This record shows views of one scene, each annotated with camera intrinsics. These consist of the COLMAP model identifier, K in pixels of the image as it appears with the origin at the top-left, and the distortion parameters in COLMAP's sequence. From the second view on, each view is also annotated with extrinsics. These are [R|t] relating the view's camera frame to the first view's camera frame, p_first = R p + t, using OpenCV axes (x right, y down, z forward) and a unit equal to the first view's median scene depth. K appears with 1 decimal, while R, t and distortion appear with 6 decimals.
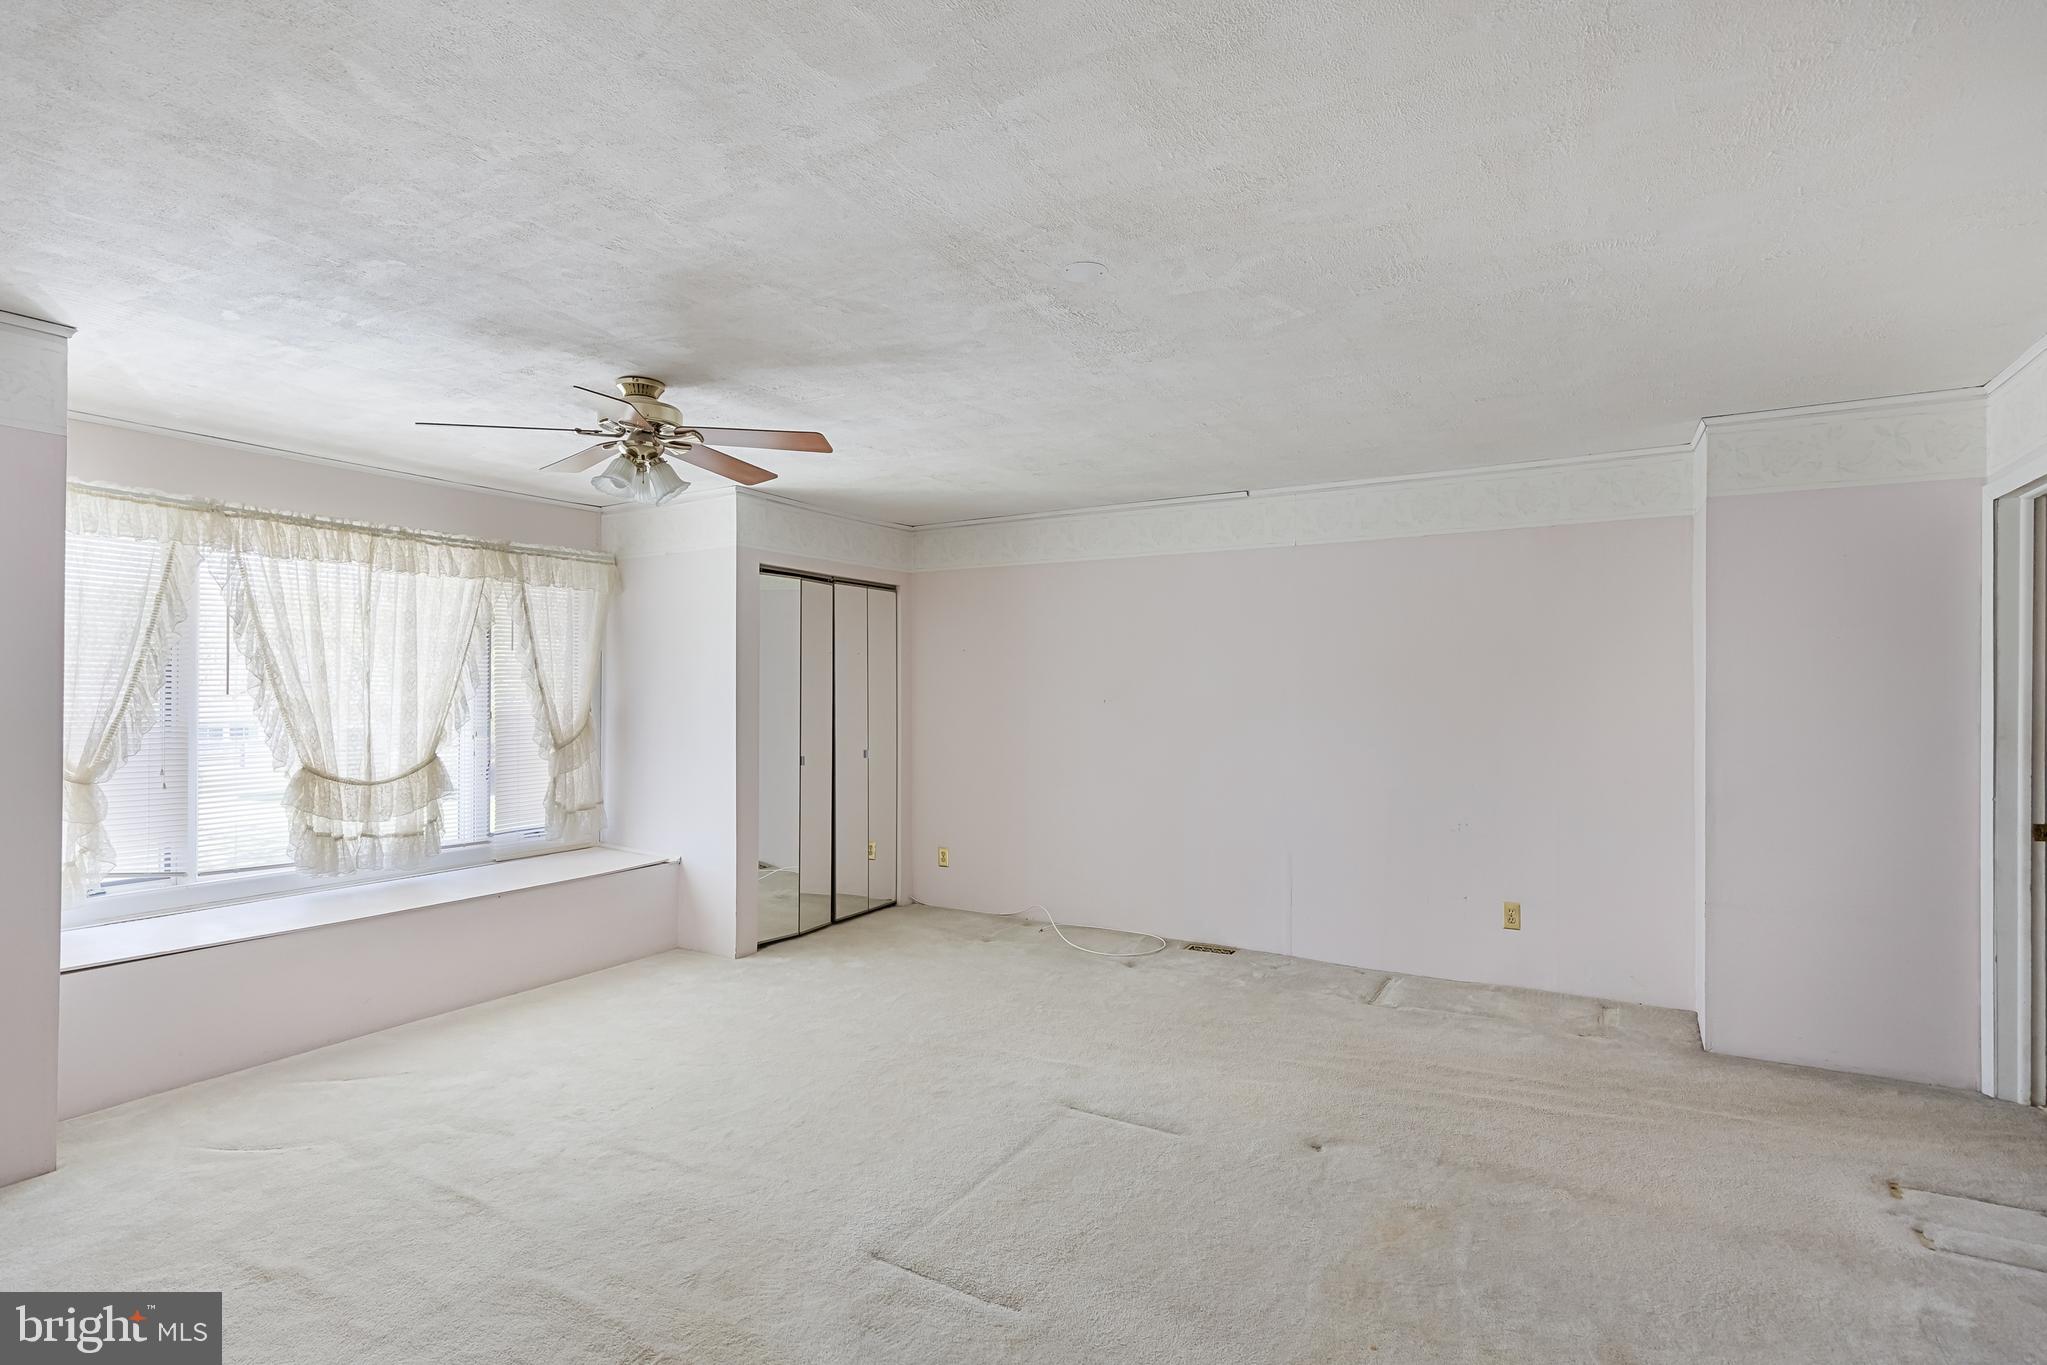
lens RADIAL K [[991.4, 0, 1018.1], [0, 991.4, 686.4], [0, 0, 1]] dist [0.001877, 0.004875]
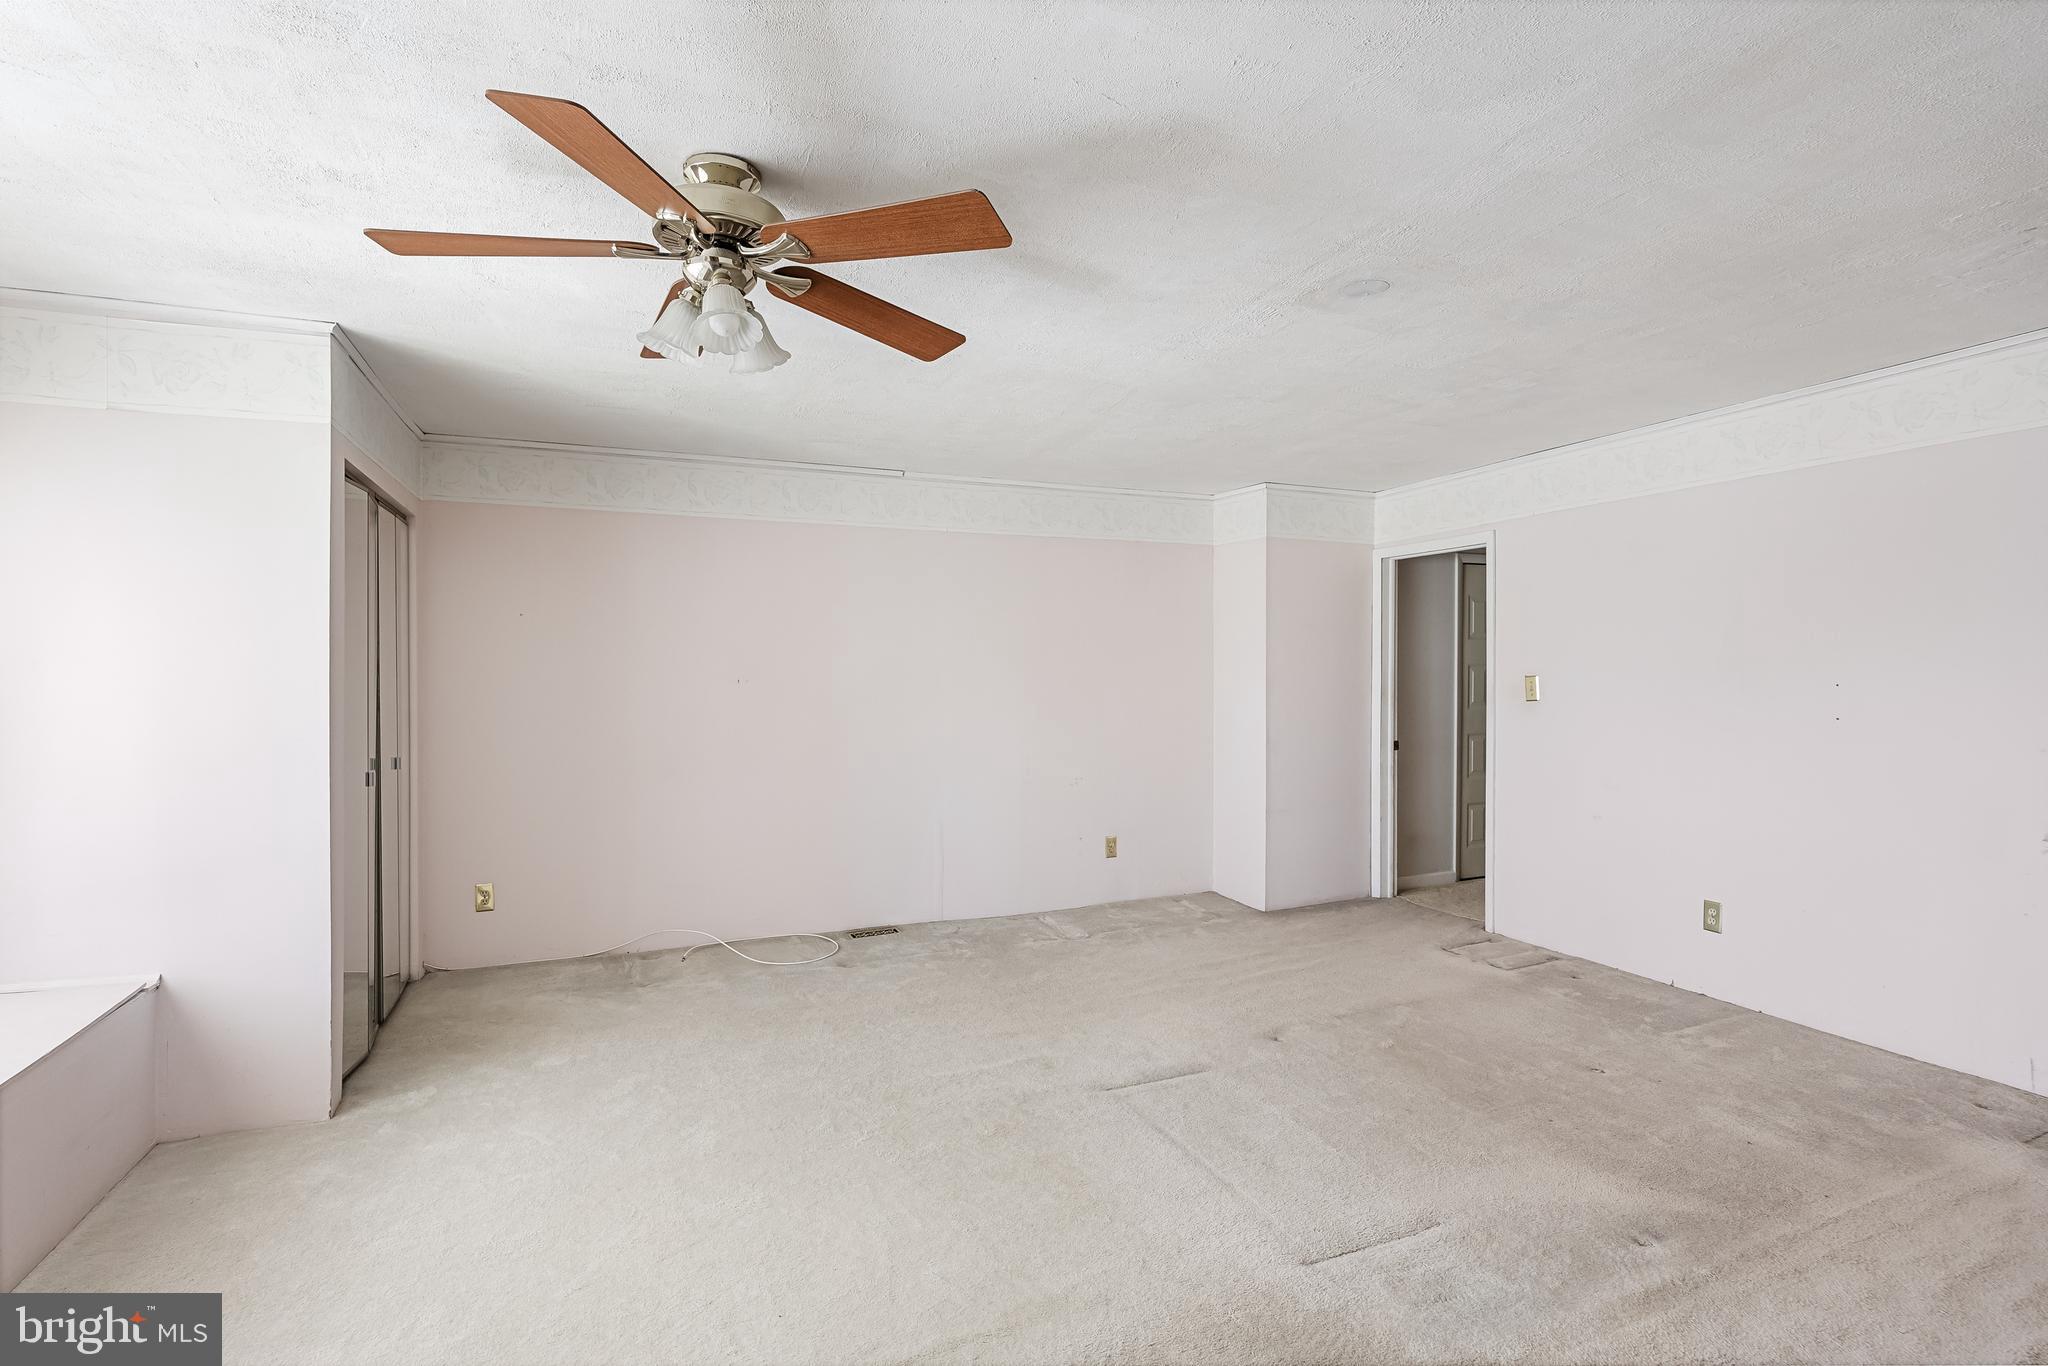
lens RADIAL K [[991.8, 0, 1016.5], [0, 991.8, 665.5], [0, 0, 1]] dist [0.001877, 0.004875]
pose [[0.587499, 0.001234, 0.809224, -0.507542], [-0.001607, 0.999999, -0.000358, 0.001331], [-0.809223, -0.001090, 0.587500, 0.306389]]
